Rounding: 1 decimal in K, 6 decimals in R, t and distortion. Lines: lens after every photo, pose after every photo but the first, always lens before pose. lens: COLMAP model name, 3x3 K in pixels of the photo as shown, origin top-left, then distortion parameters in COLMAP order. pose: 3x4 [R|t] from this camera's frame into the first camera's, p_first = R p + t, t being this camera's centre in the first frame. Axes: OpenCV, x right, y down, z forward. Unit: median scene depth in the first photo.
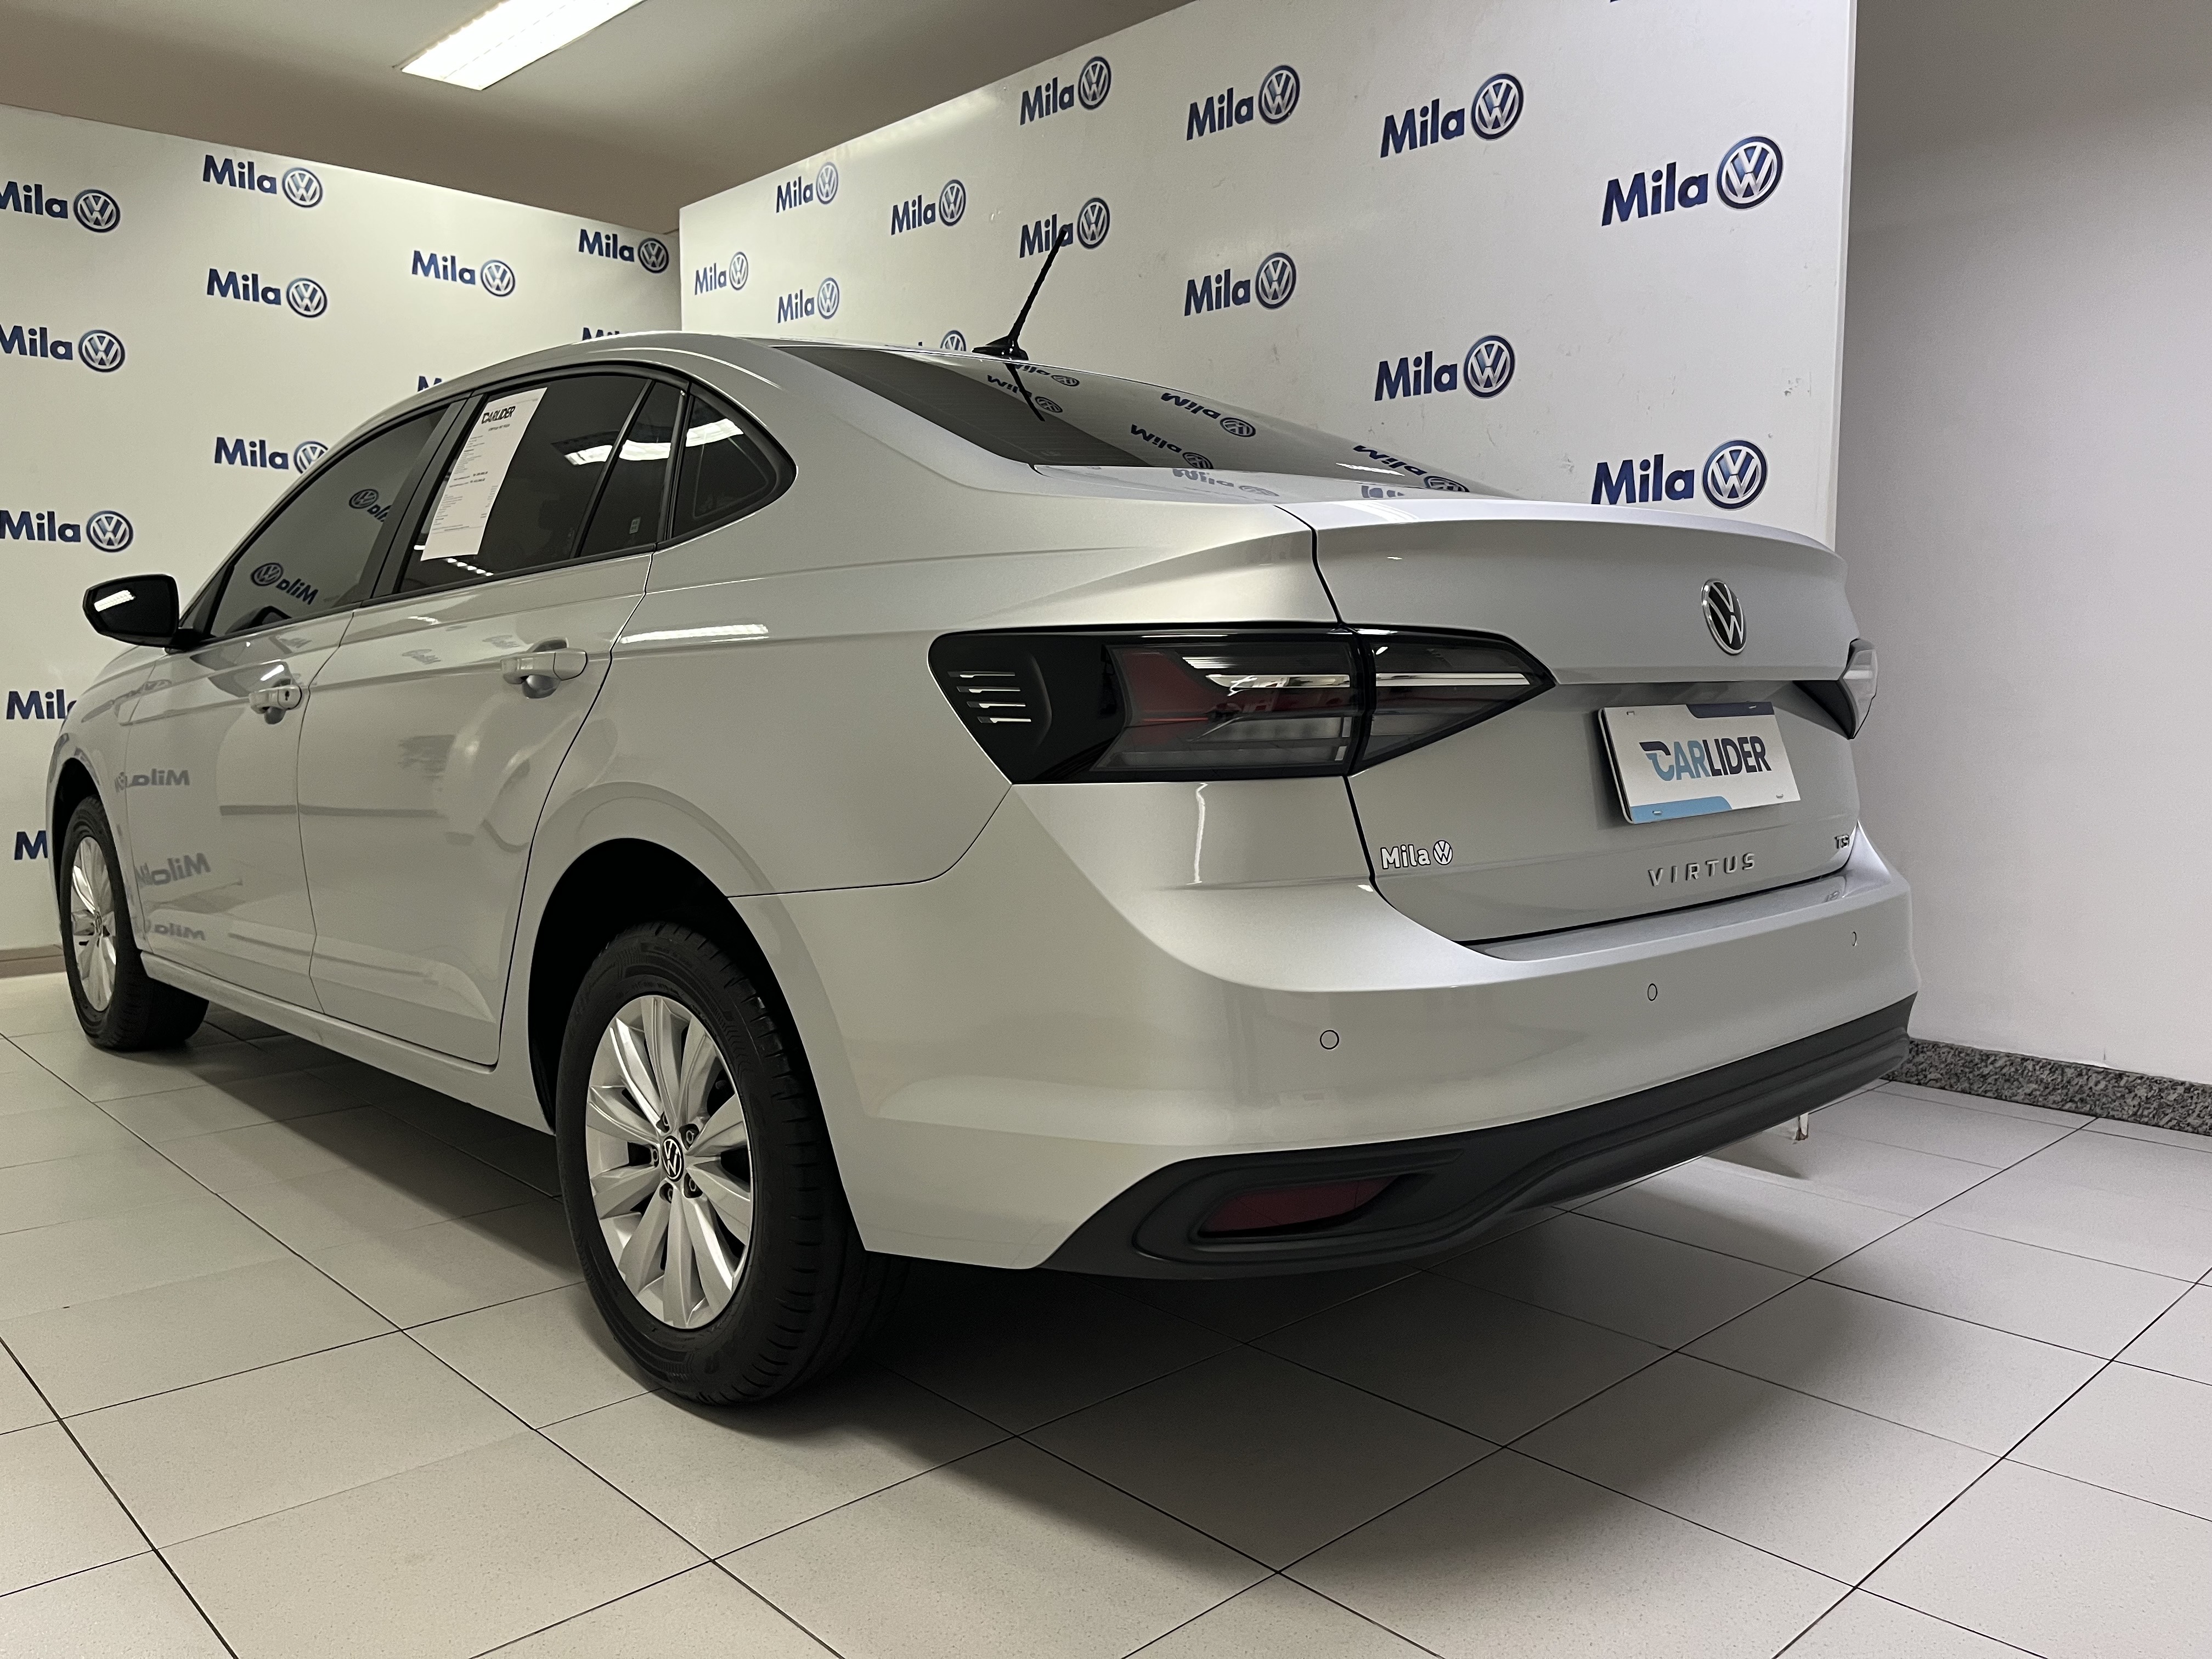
lens RADIAL K [[1675.3, 0, 1118.4], [0, 1675.3, 826.0], [0, 0, 1]] dist [0.033905, -0.030164]
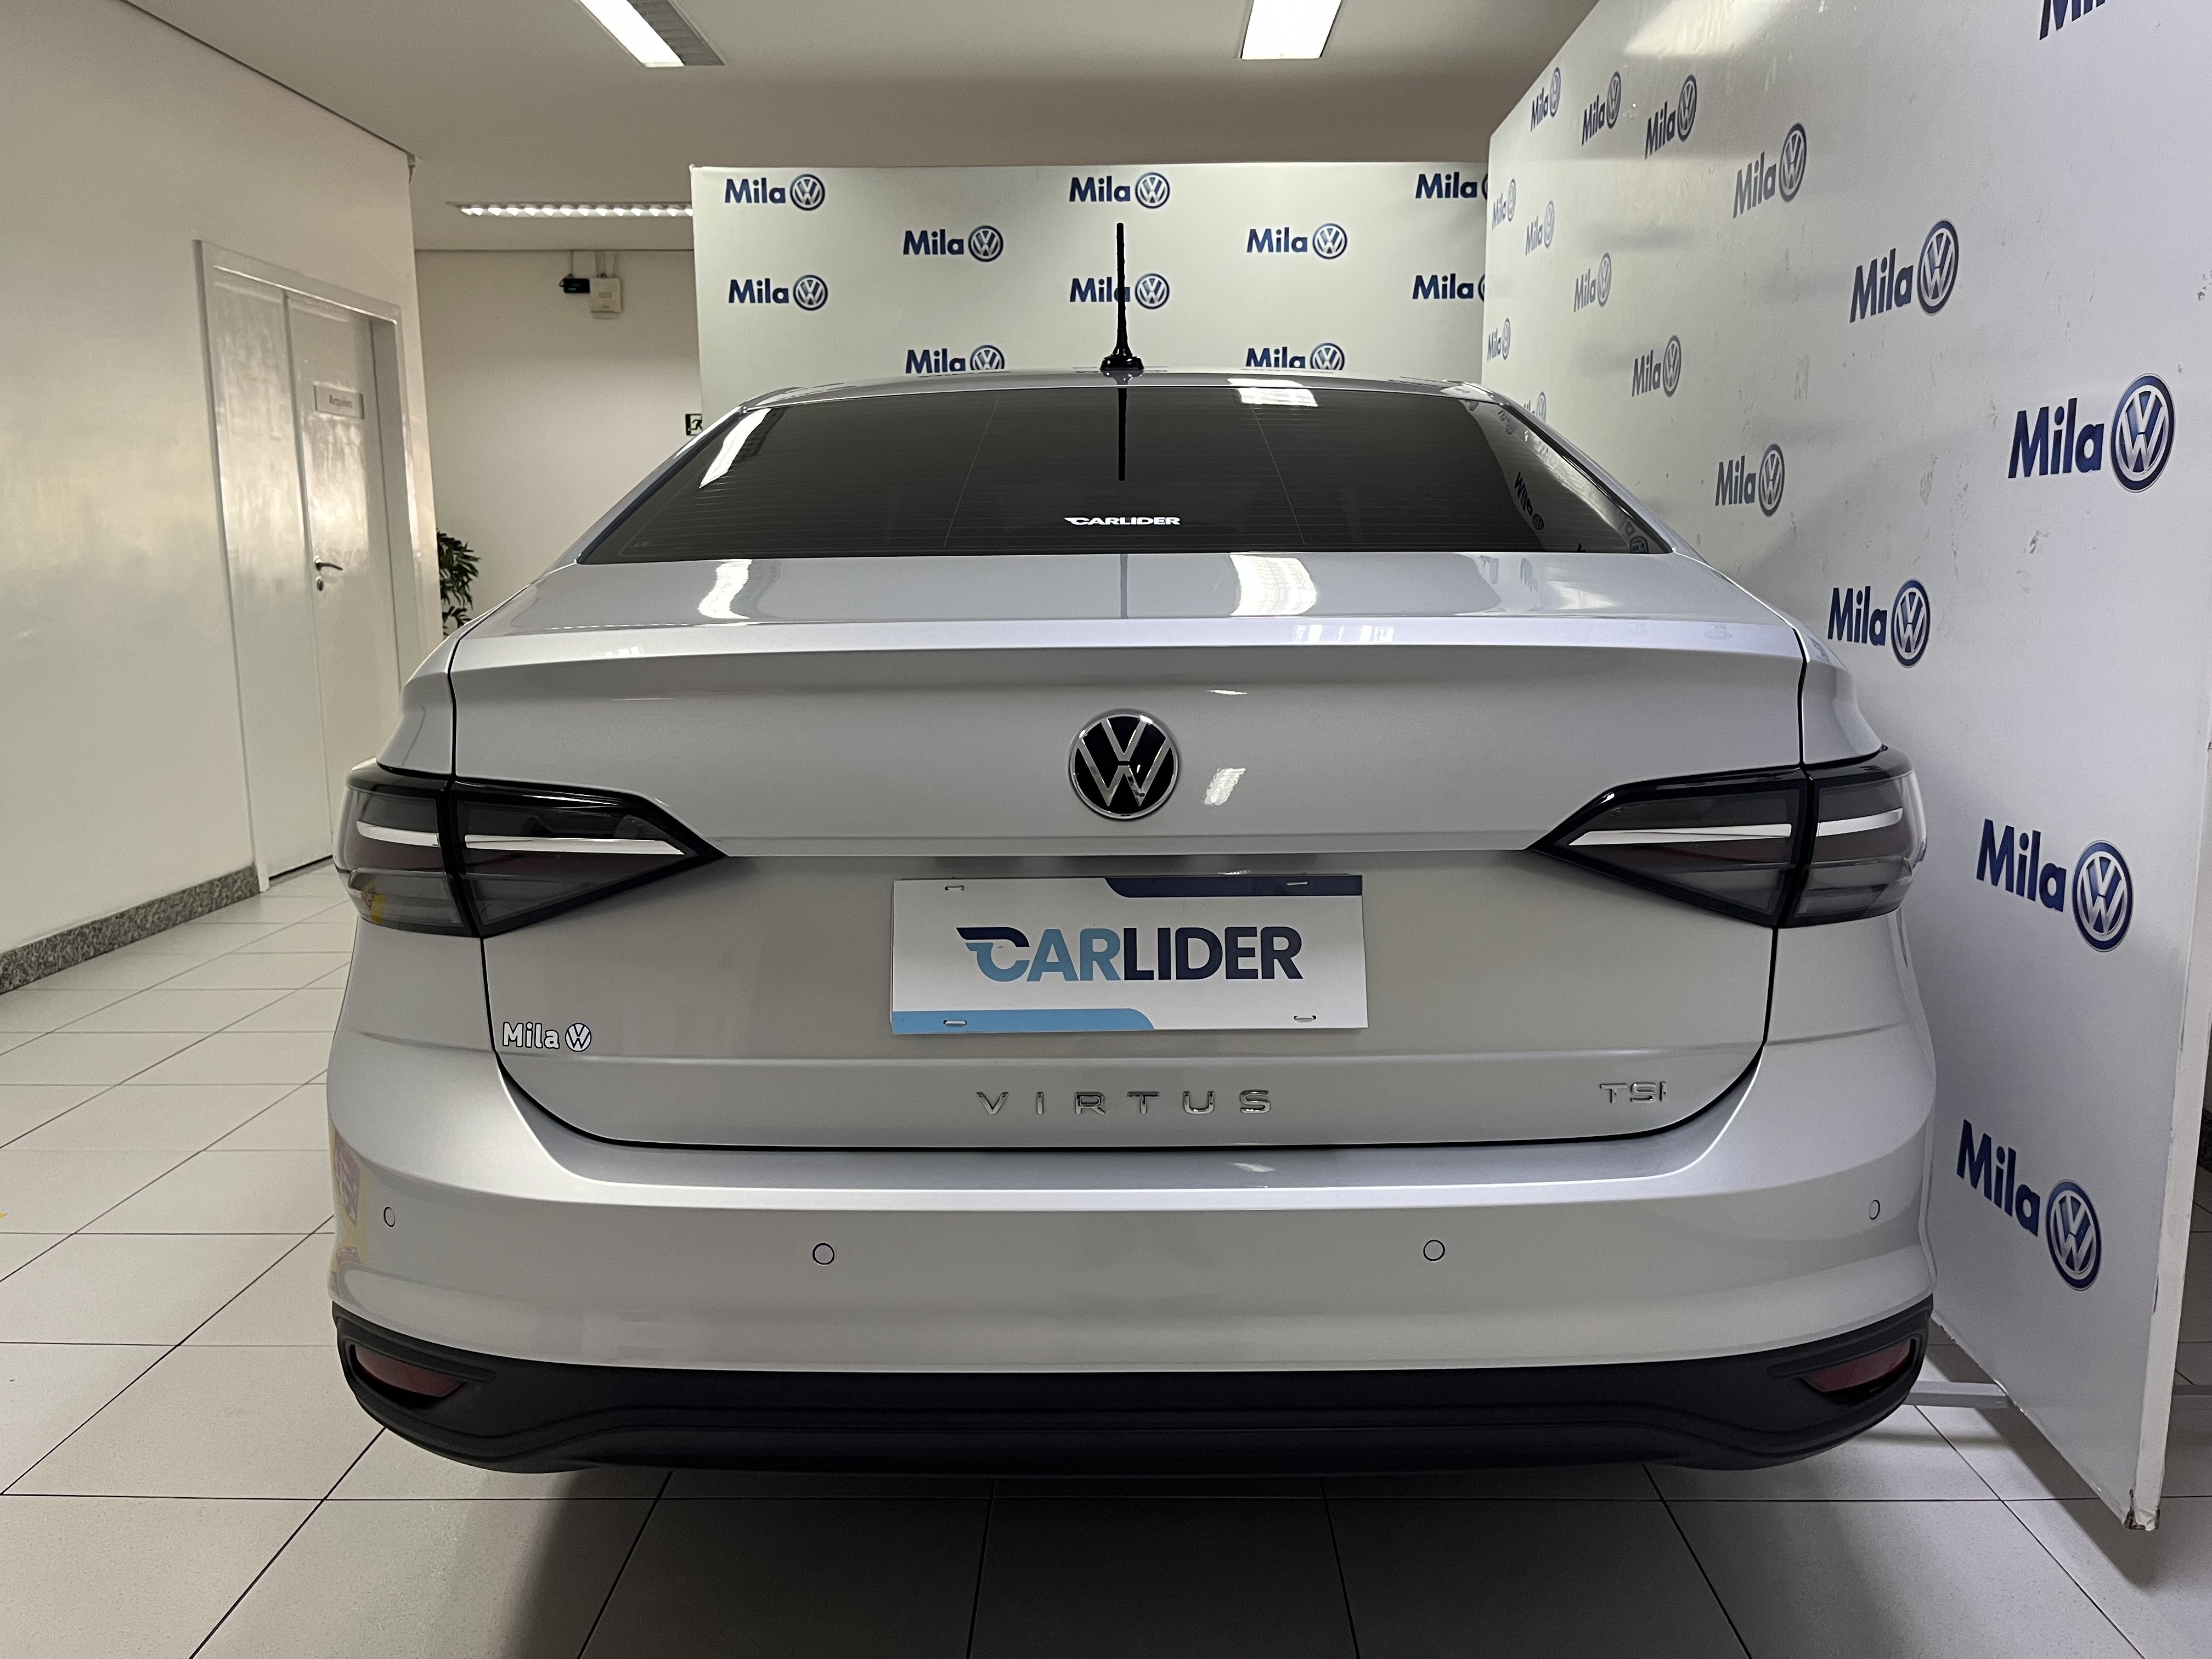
lens RADIAL K [[1675.3, 0, 1113.9], [0, 1675.3, 837.3], [0, 0, 1]] dist [0.033905, -0.030164]
pose [[0.720070, 0.105479, -0.685838, 0.835725], [-0.056071, 0.993992, 0.094003, -0.157874], [0.691633, -0.029233, 0.721657, 0.474956]]
